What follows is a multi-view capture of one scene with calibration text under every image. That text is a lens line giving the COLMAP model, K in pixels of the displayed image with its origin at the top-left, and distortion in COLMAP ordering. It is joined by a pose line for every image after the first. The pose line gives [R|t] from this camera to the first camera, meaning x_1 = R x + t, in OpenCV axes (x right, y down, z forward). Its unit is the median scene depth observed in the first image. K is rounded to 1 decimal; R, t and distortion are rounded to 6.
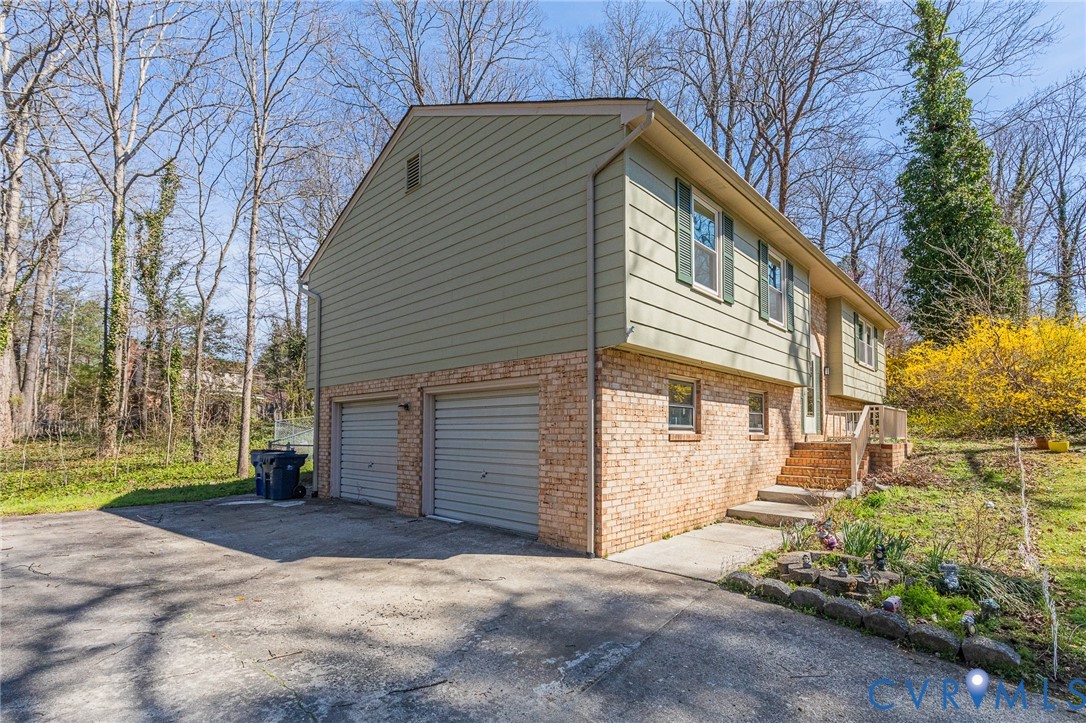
lens RADIAL K [[501.9, 0, 517.8], [0, 501.9, 421.3], [0, 0, 1]] dist [0.003450, 0.000197]
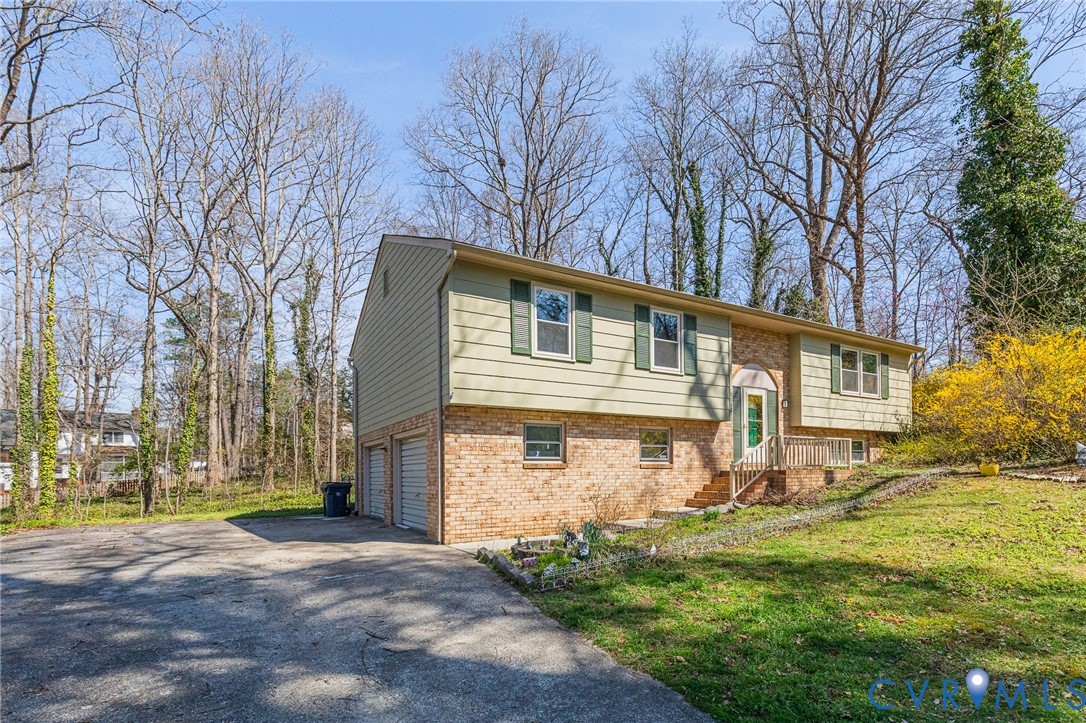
lens RADIAL K [[525.5, 0, 545.3], [0, 525.5, 478.1], [0, 0, 1]] dist [0.000966, -0.000005]
pose [[0.958627, -0.012321, -0.284399, 0.794624], [0.021068, 0.999394, 0.027718, 0.027649], [0.283885, -0.032563, 0.958305, -0.379329]]
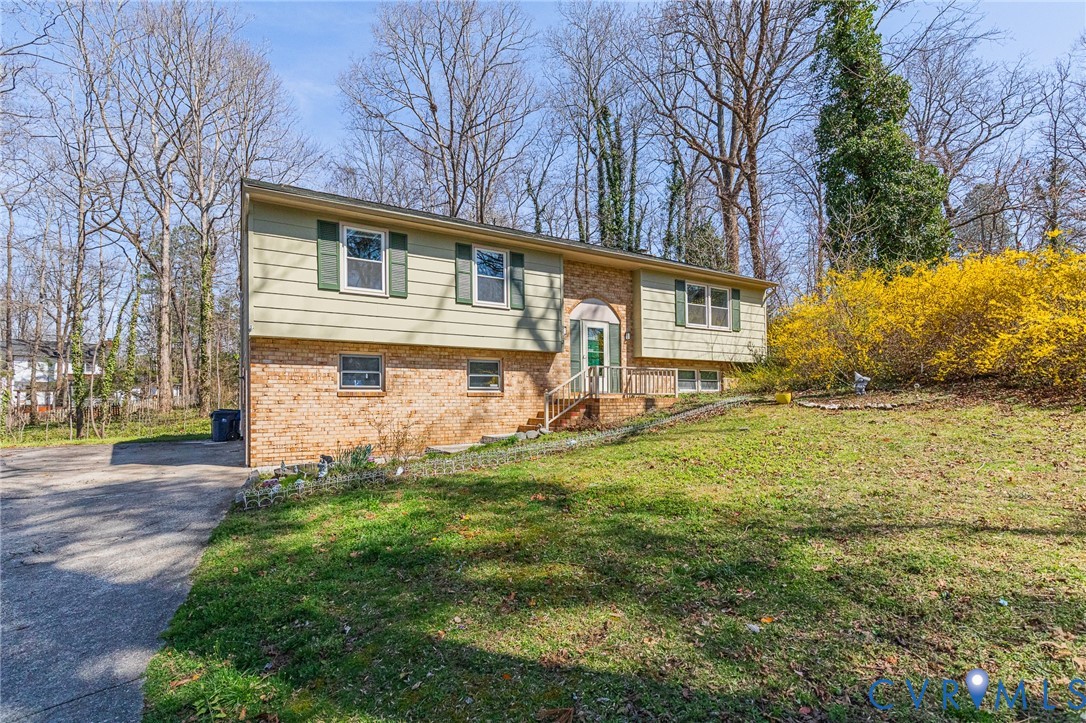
lens RADIAL K [[499.2, 0, 537.8], [0, 499.2, 405.3], [0, 0, 1]] dist [0.002910, -0.000385]
pose [[0.957083, -0.011314, -0.289594, 1.332701], [0.019844, 0.999451, 0.026538, 0.039178], [0.289134, -0.031146, 0.956782, -0.244224]]
